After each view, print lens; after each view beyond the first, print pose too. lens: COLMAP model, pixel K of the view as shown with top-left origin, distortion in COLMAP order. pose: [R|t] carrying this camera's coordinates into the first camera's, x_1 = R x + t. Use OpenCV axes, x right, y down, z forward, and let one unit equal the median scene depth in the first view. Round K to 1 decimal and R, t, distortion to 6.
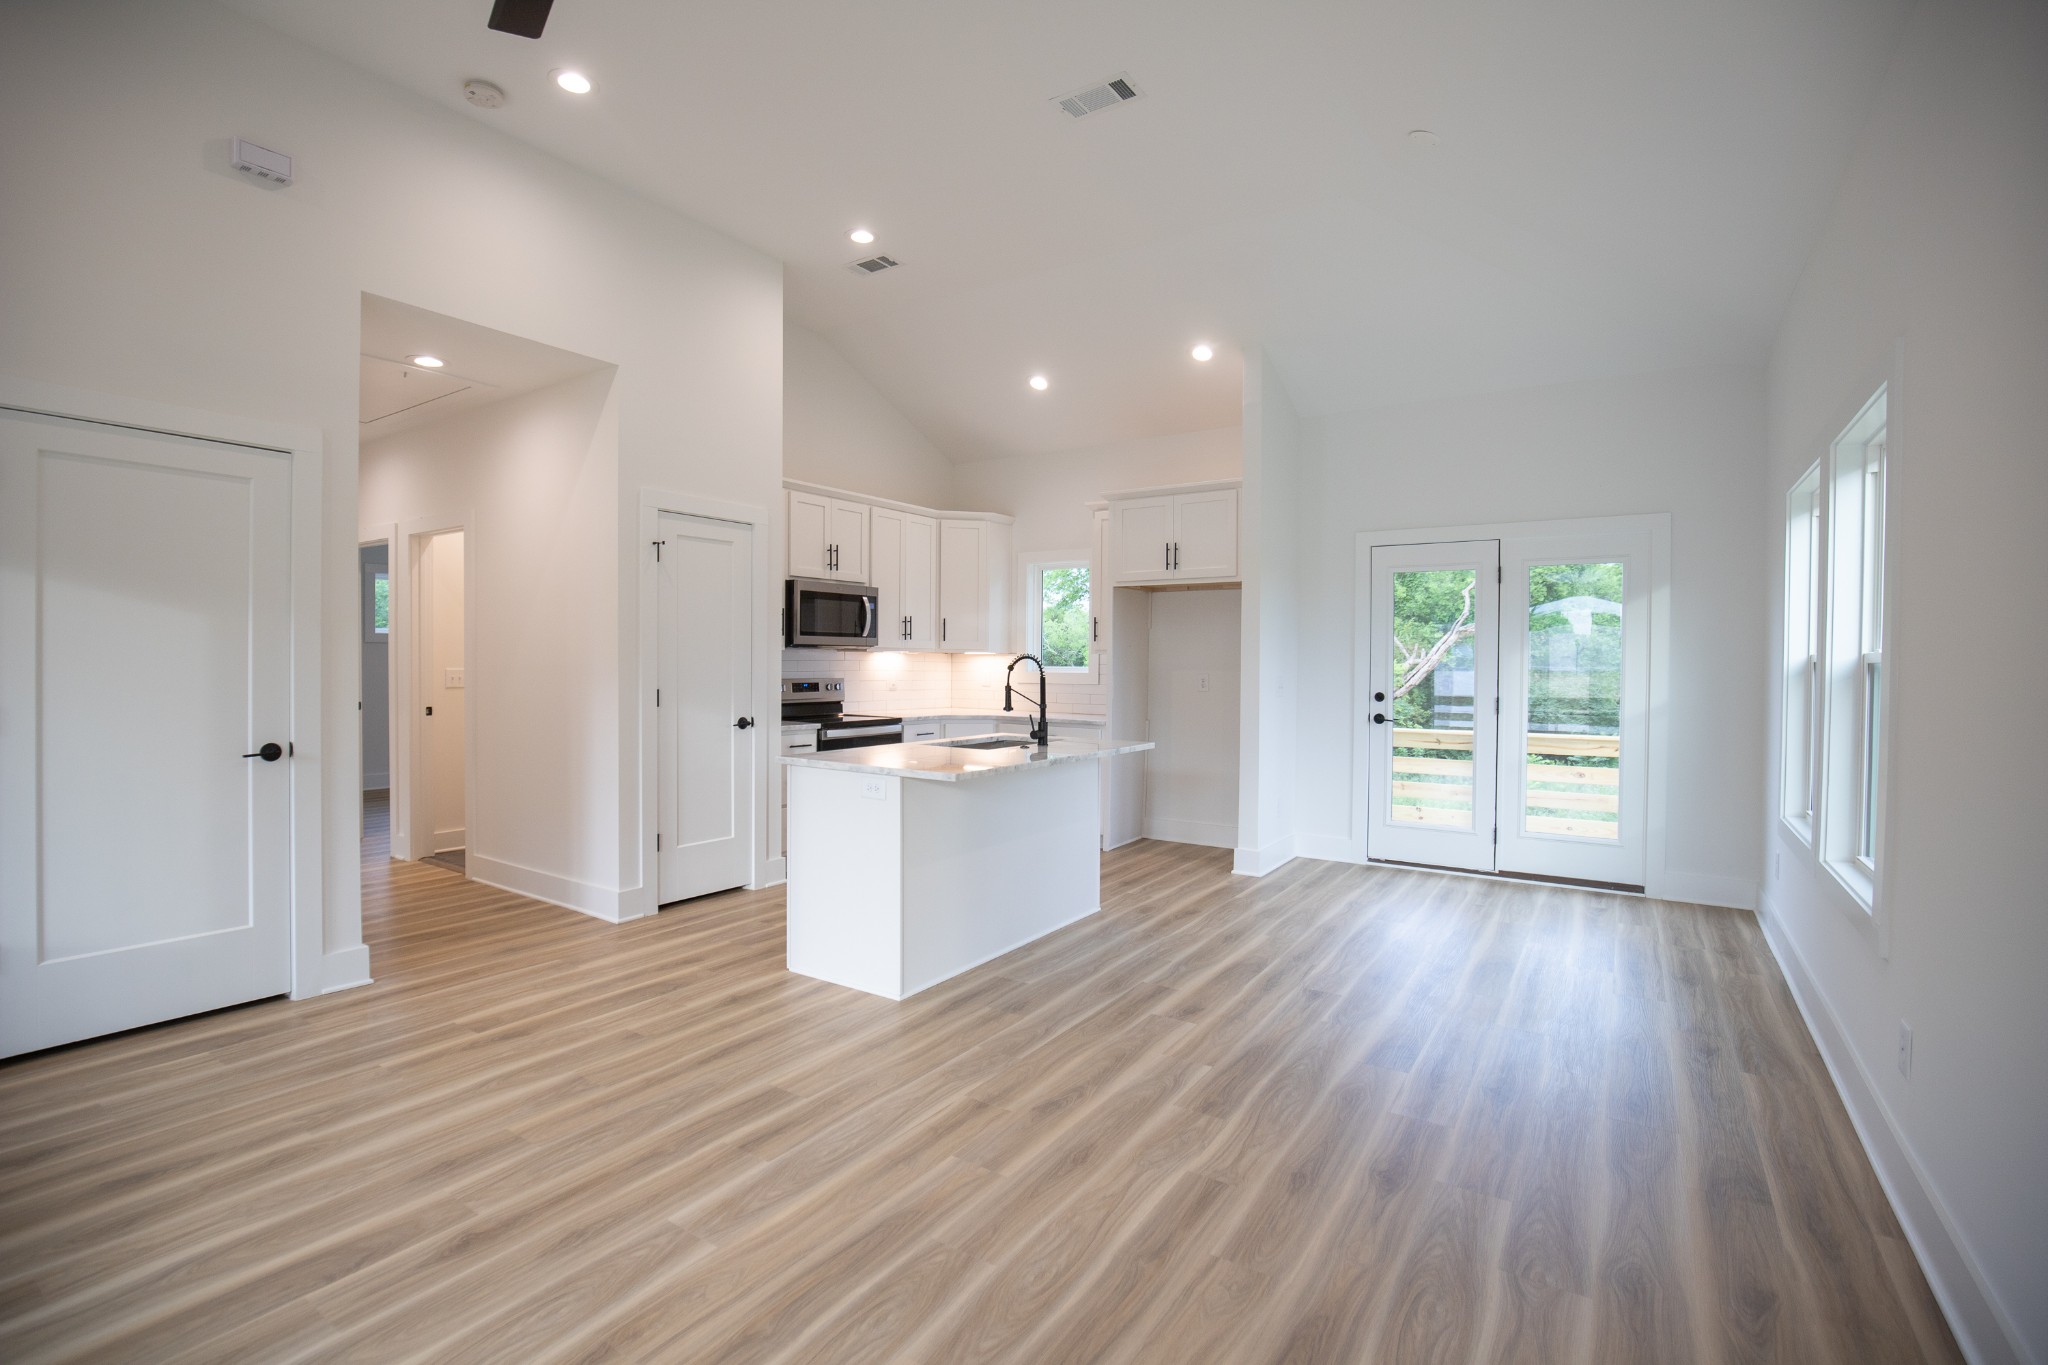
lens RADIAL K [[929.3, 0, 1017.8], [0, 929.3, 674.0], [0, 0, 1]] dist [-0.035849, 0.005304]
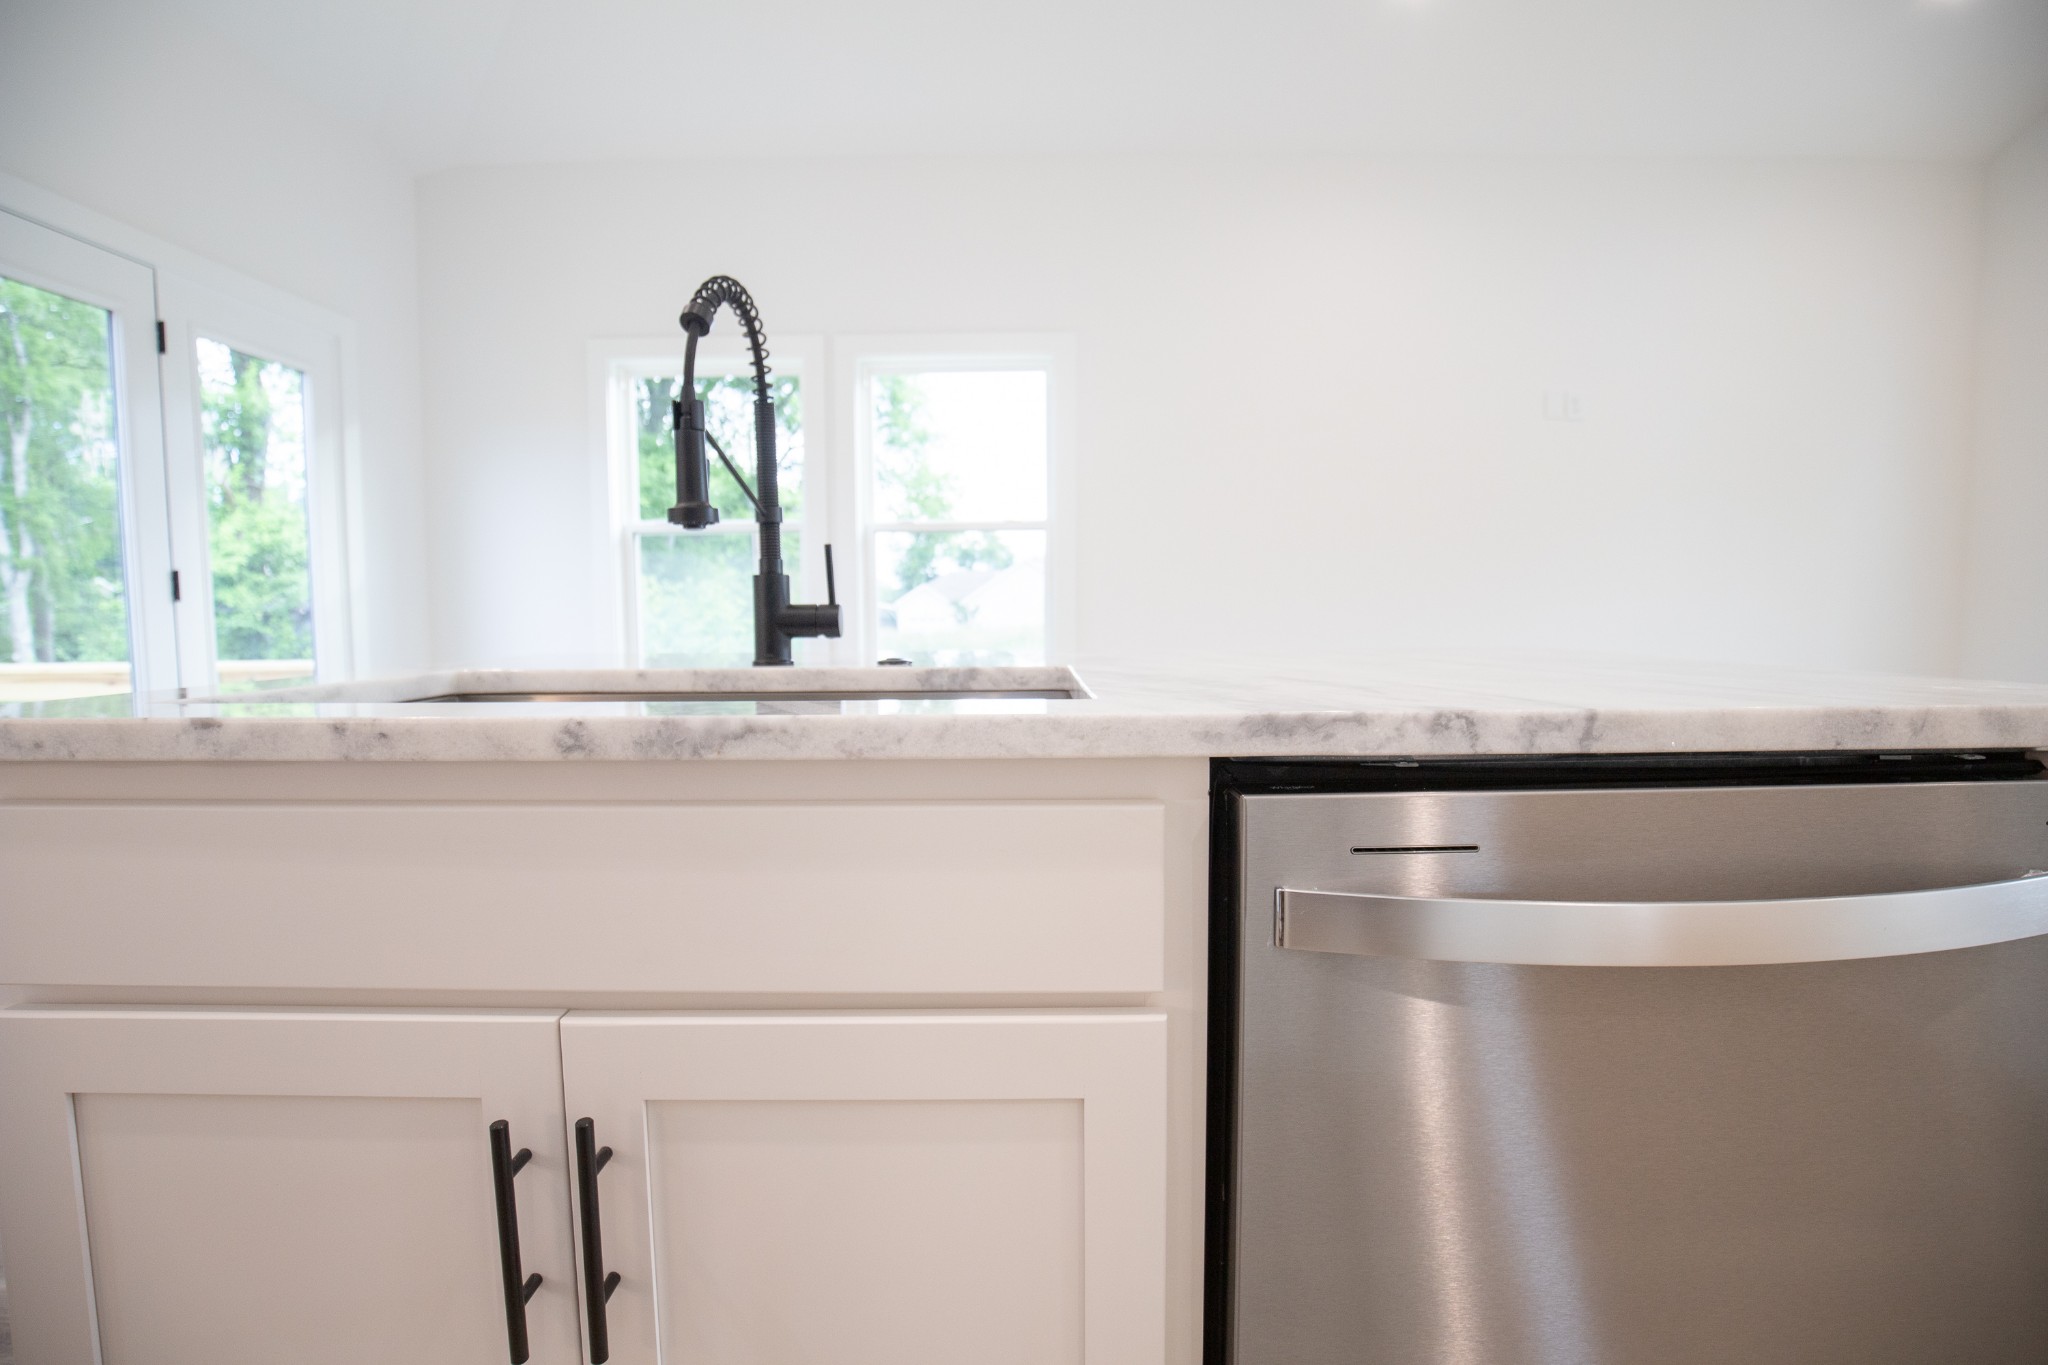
lens RADIAL K [[929.3, 0, 1012.9], [0, 929.3, 673.1], [0, 0, 1]] dist [-0.035849, 0.005304]
pose [[-0.547208, -0.065143, 0.834458, -0.202428], [0.014273, 0.996096, 0.087121, 0.049582], [-0.836875, 0.059583, -0.544142, 0.949198]]
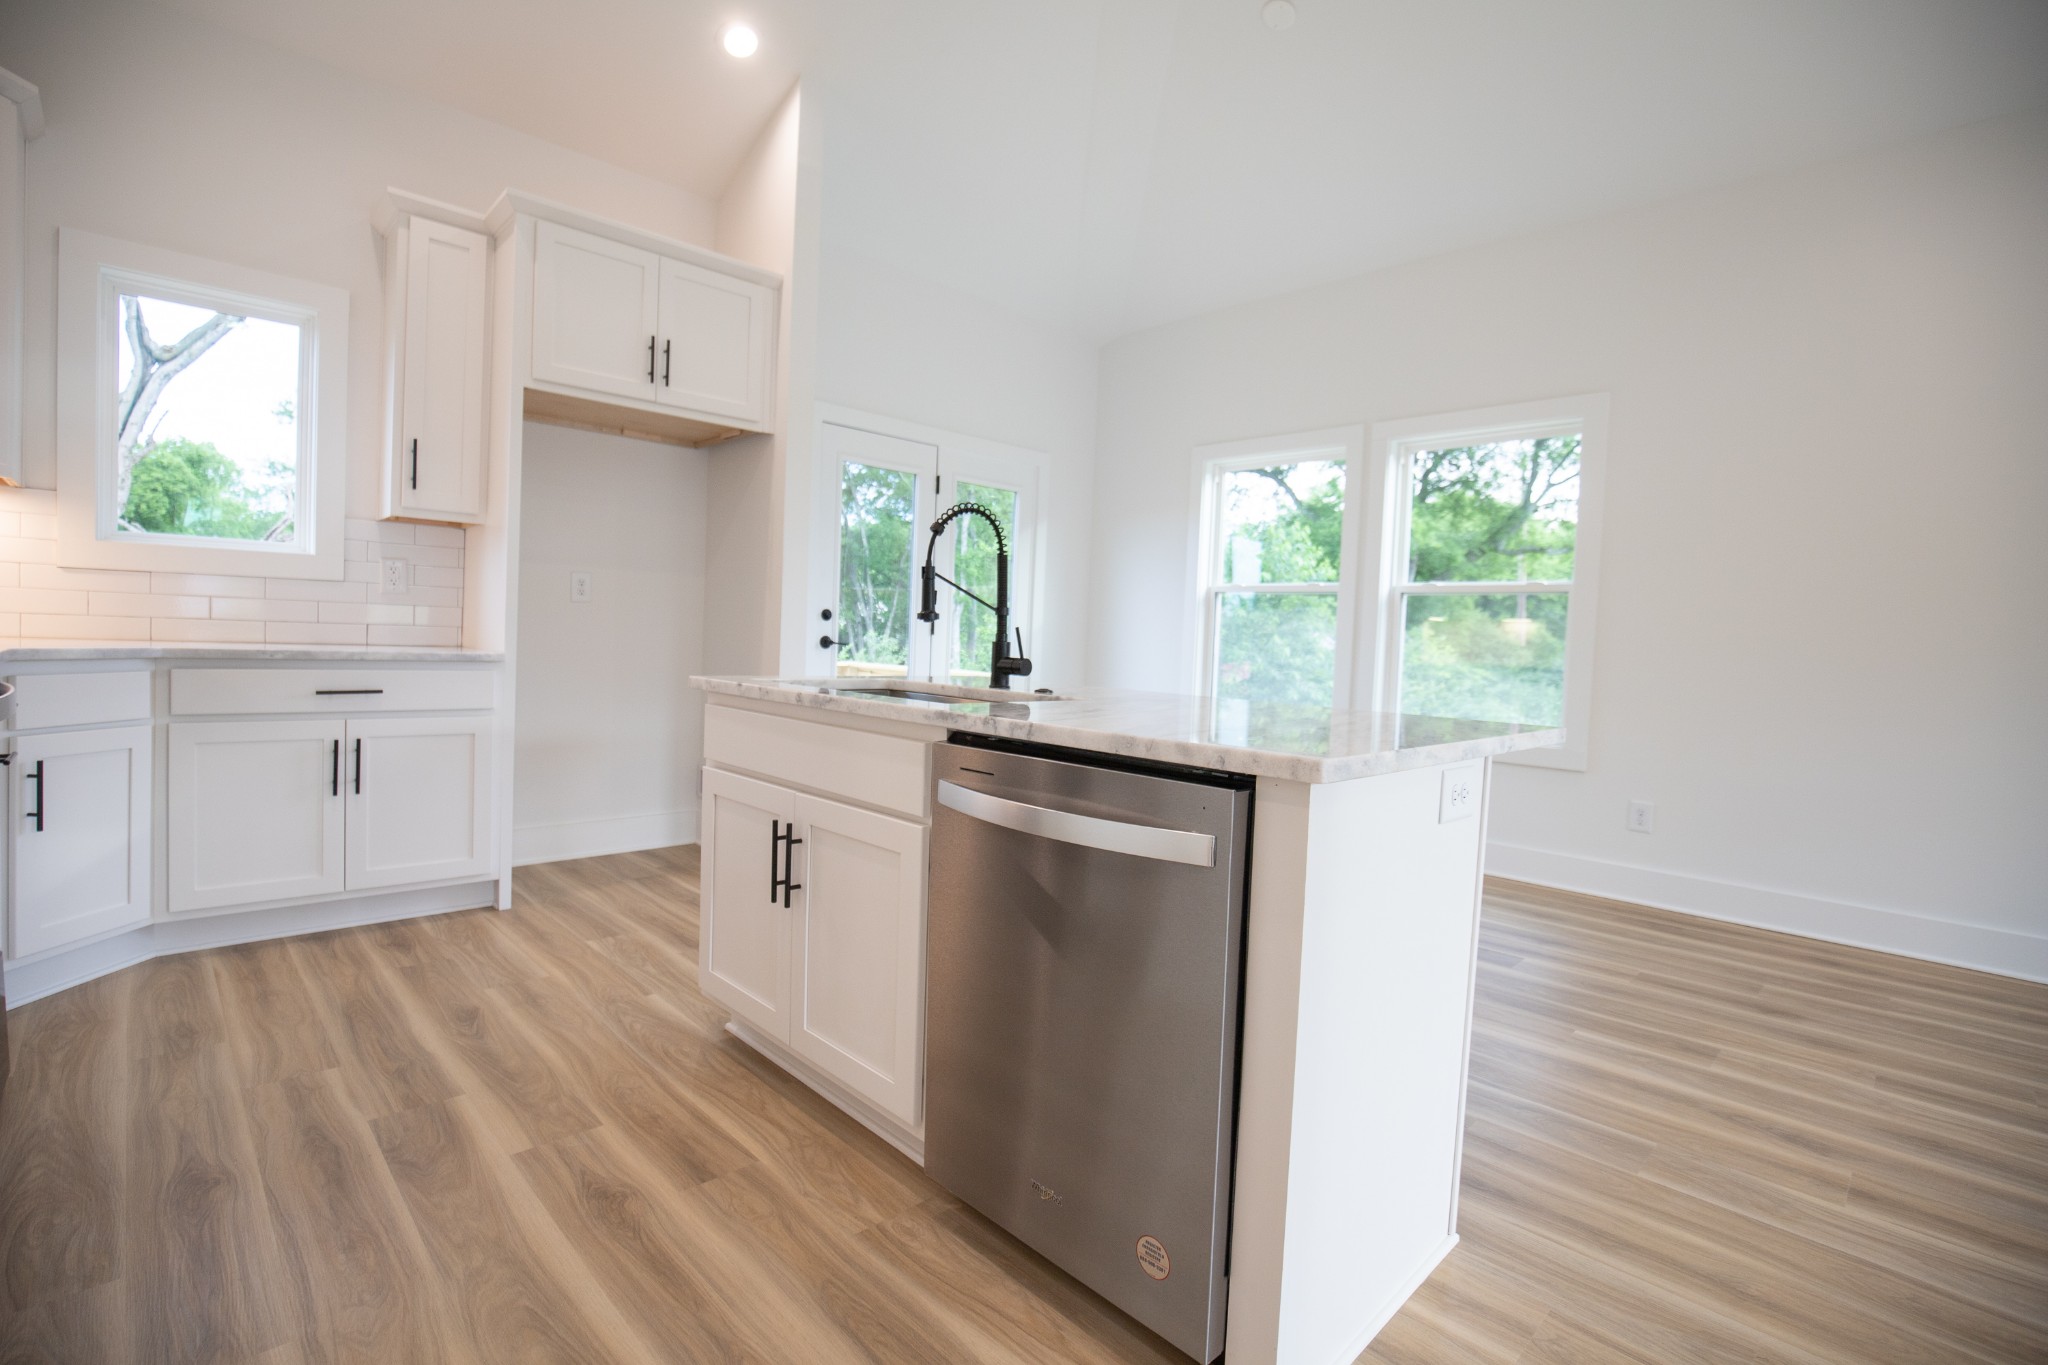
lens RADIAL K [[929.3, 0, 1019.4], [0, 929.3, 669.7], [0, 0, 1]] dist [-0.035849, 0.005304]
pose [[0.209268, -0.037422, 0.977142, -0.409994], [-0.024447, 0.998755, 0.043485, 0.038621], [-0.977553, -0.032989, 0.208093, 0.771732]]
